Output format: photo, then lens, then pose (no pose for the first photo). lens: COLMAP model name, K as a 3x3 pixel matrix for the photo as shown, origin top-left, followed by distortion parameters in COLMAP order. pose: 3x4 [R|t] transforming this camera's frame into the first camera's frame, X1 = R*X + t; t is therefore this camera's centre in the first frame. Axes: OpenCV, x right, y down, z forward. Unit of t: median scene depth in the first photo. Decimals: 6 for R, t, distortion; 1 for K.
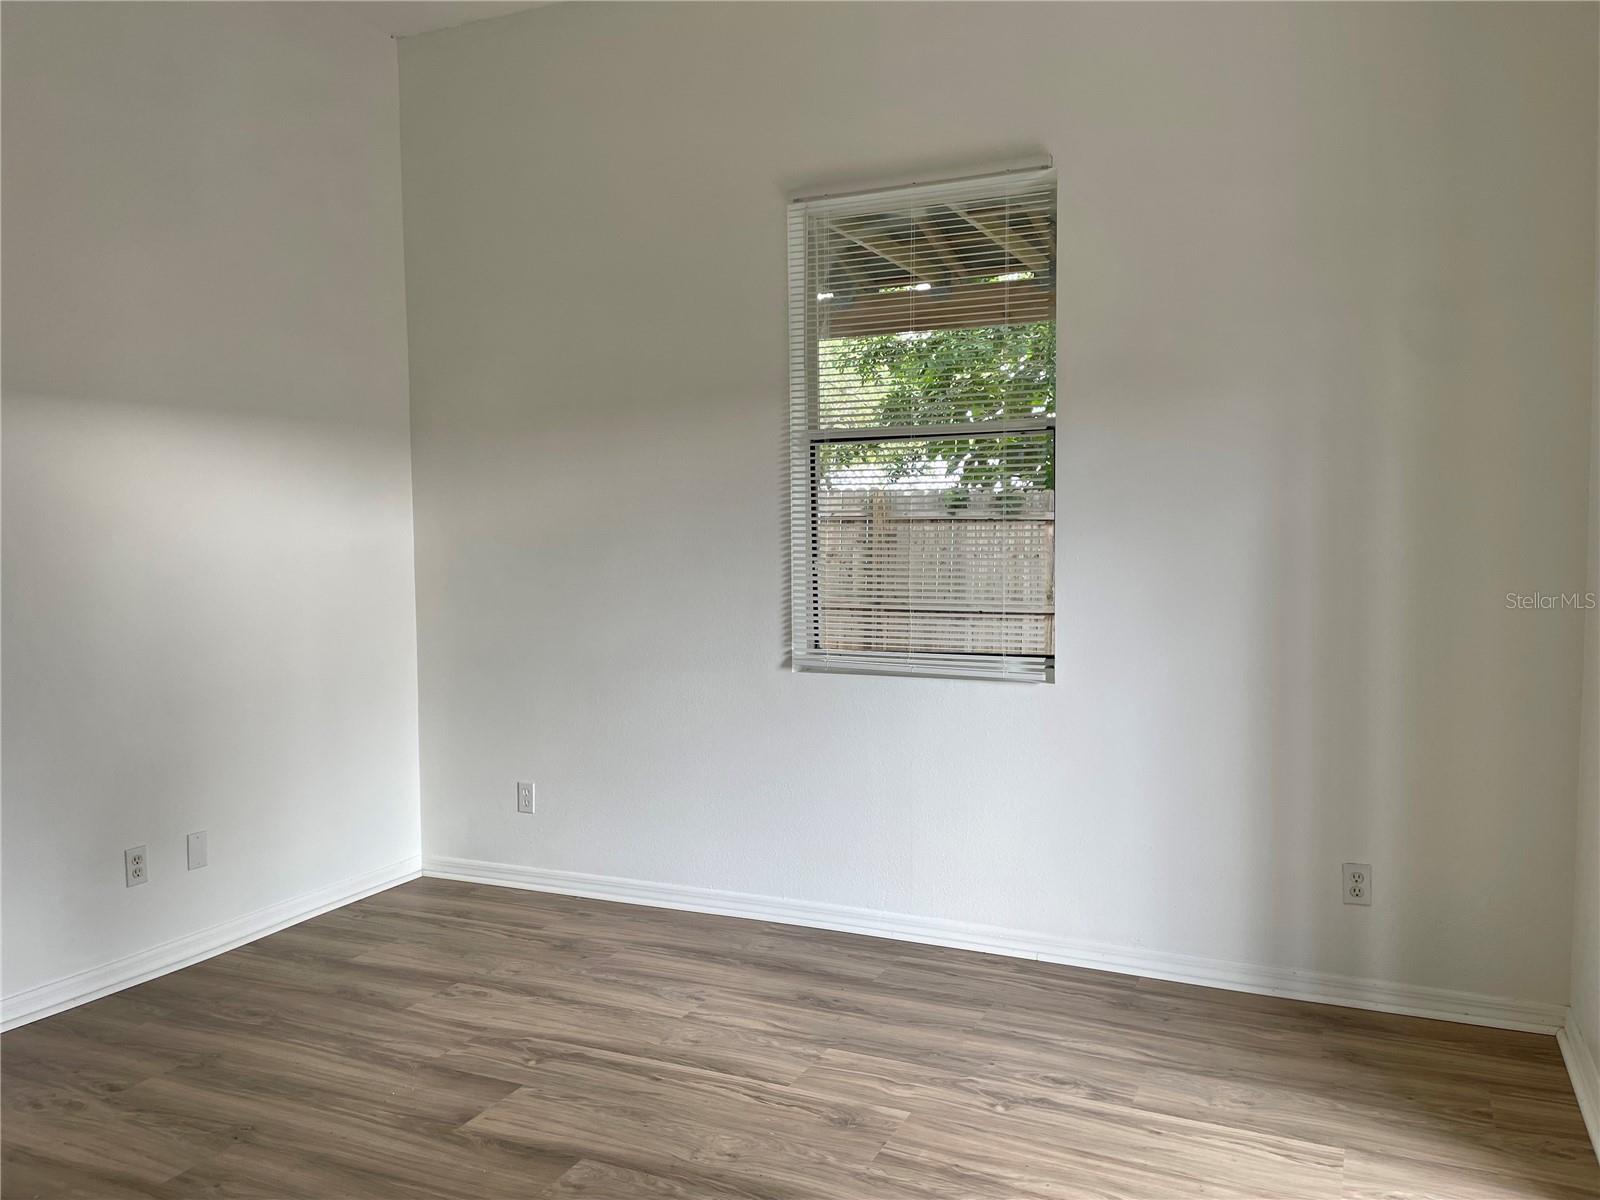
lens RADIAL K [[1218.5, 0, 803.0], [0, 1218.5, 601.6], [0, 0, 1]] dist [0.038624, -0.054562]
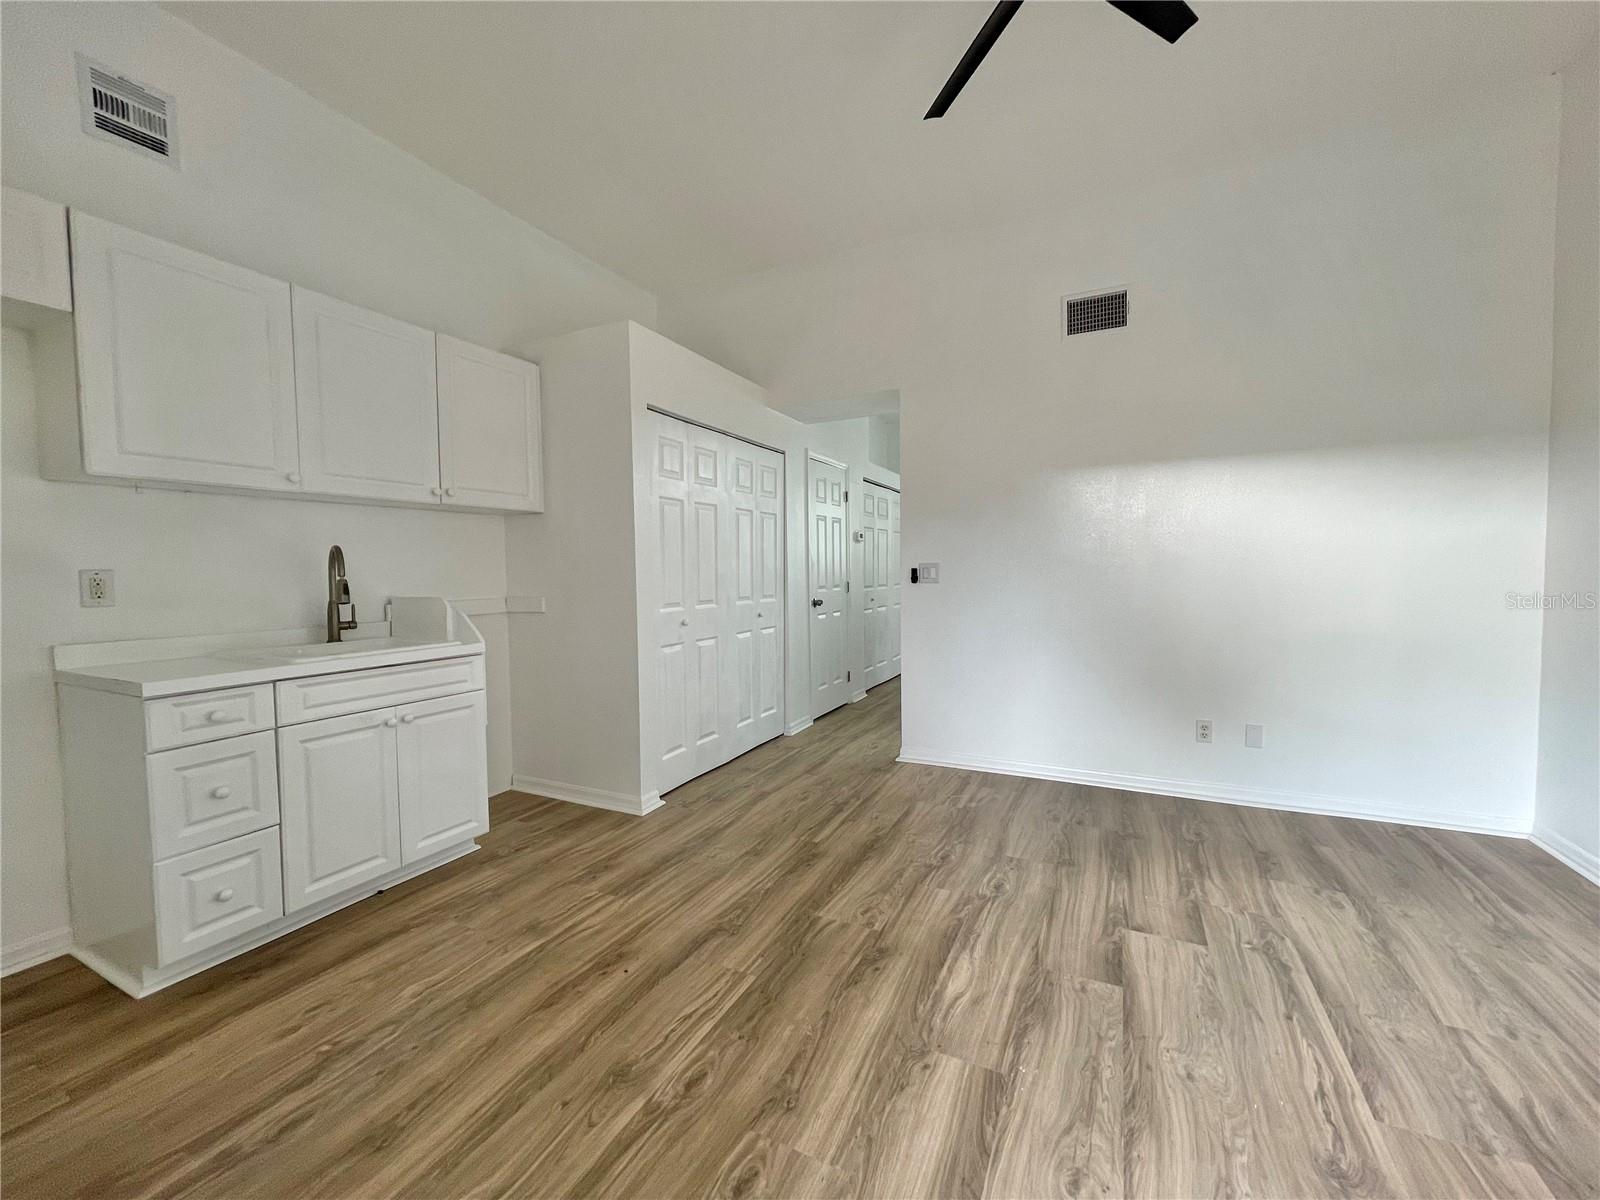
lens RADIAL K [[649.5, 0, 803.2], [0, 649.5, 594.6], [0, 0, 1]] dist [0.004185, 0.000440]
pose [[-0.010814, 0.051553, -0.998612, 0.405907], [-0.047670, 0.997508, 0.052012, 0.007507], [0.998805, 0.048166, -0.008330, 0.512786]]
